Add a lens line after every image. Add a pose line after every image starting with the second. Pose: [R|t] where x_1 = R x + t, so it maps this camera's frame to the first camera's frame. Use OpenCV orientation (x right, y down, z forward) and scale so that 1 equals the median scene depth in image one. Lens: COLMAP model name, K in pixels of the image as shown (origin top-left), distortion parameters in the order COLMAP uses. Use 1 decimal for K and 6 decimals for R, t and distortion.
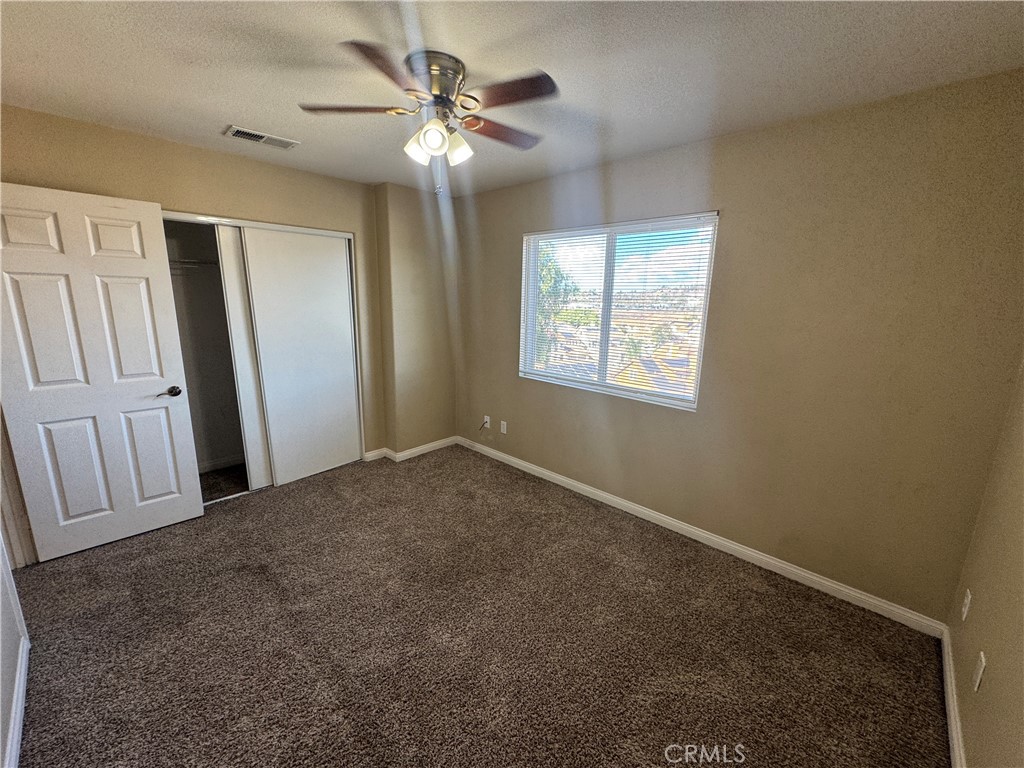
lens RADIAL K [[408.6, 0, 505.0], [0, 408.6, 384.0], [0, 0, 1]] dist [-0.004469, 0.000644]
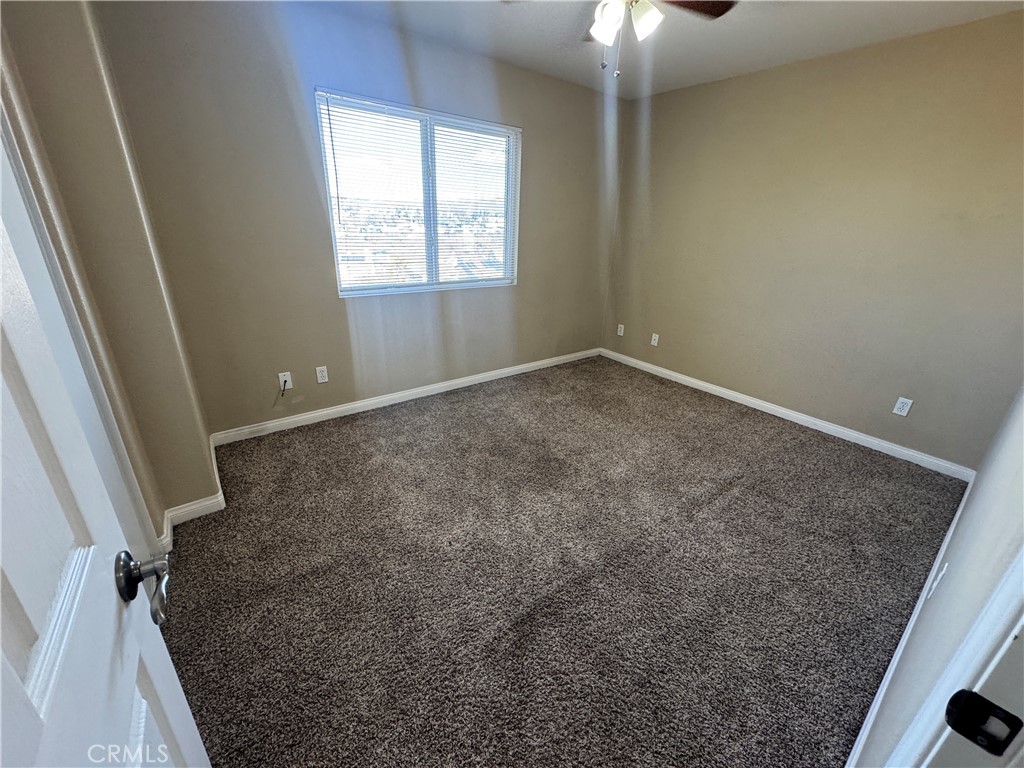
lens RADIAL K [[408.6, 0, 515.0], [0, 408.6, 382.6], [0, 0, 1]] dist [-0.004469, 0.000644]
pose [[0.144554, -0.380193, 0.913541, -0.840943], [0.175907, 0.918406, 0.354383, -0.107580], [-0.973736, 0.109471, 0.199638, 0.681120]]
